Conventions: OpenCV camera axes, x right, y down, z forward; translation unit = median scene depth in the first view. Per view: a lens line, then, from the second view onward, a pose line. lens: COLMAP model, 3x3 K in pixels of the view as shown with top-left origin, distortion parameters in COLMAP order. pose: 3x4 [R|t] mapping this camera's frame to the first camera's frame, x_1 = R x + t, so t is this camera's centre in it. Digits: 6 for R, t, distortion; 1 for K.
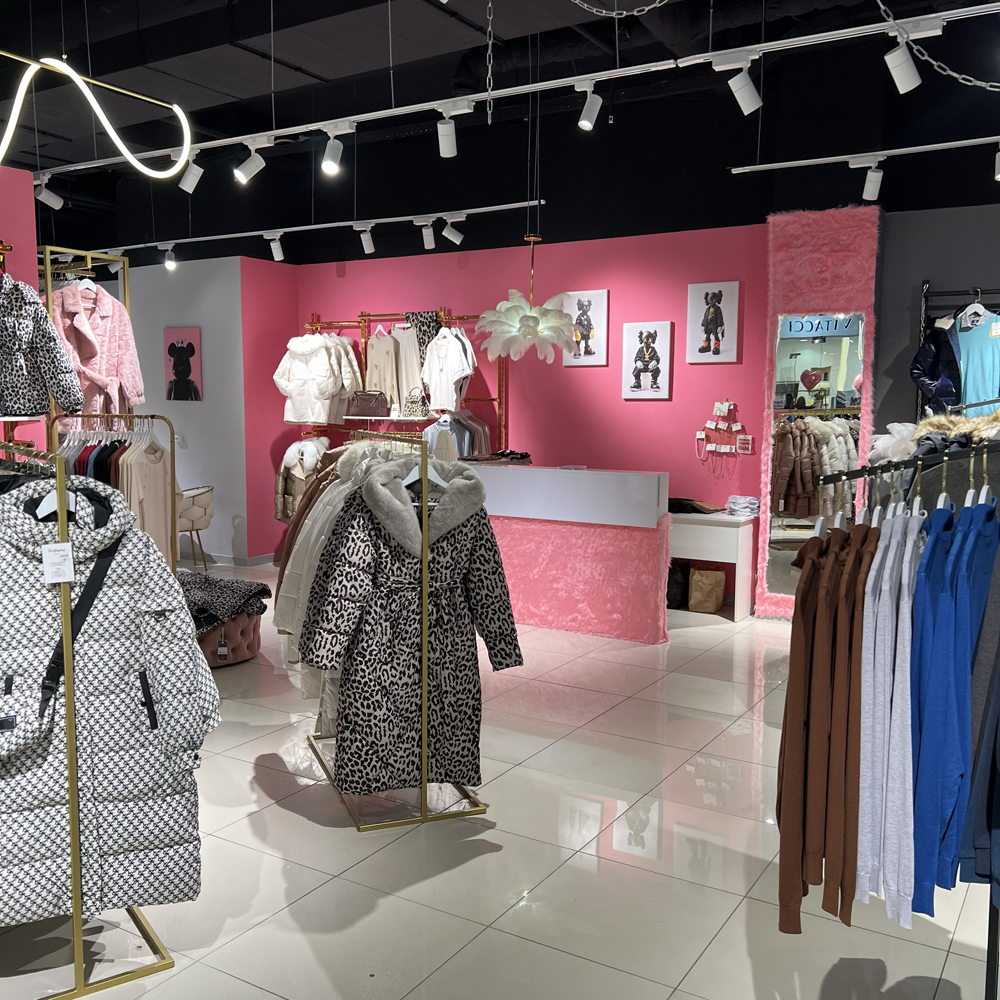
lens RADIAL K [[1008.5, 0, 488.7], [0, 1008.5, 506.8], [0, 0, 1]] dist [0.118852, -0.214368]
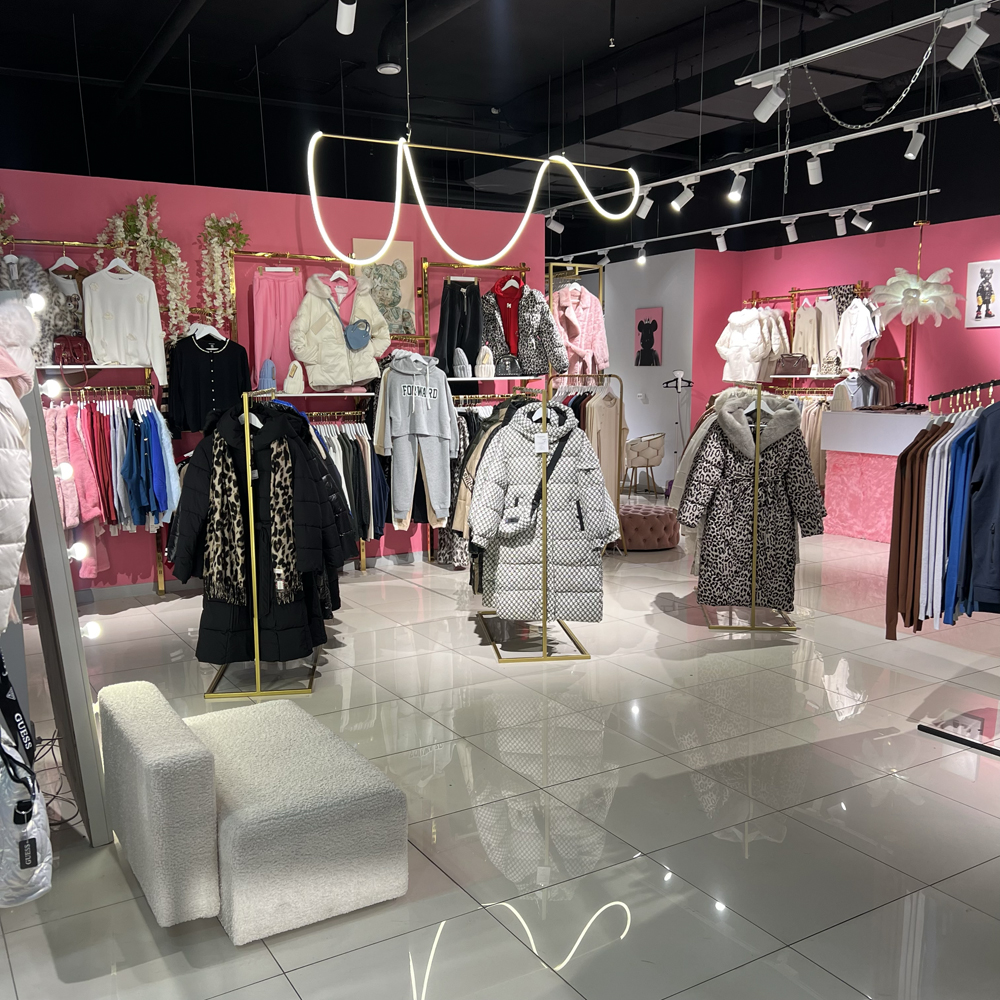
lens RADIAL K [[1008.5, 0, 488.7], [0, 1008.5, 506.8], [0, 0, 1]] dist [0.118852, -0.214368]
pose [[0.889768, 0.049376, -0.453735, 0.189421], [-0.035017, 0.998586, 0.040001, 0.049395], [0.455068, -0.019703, 0.890238, -0.392969]]
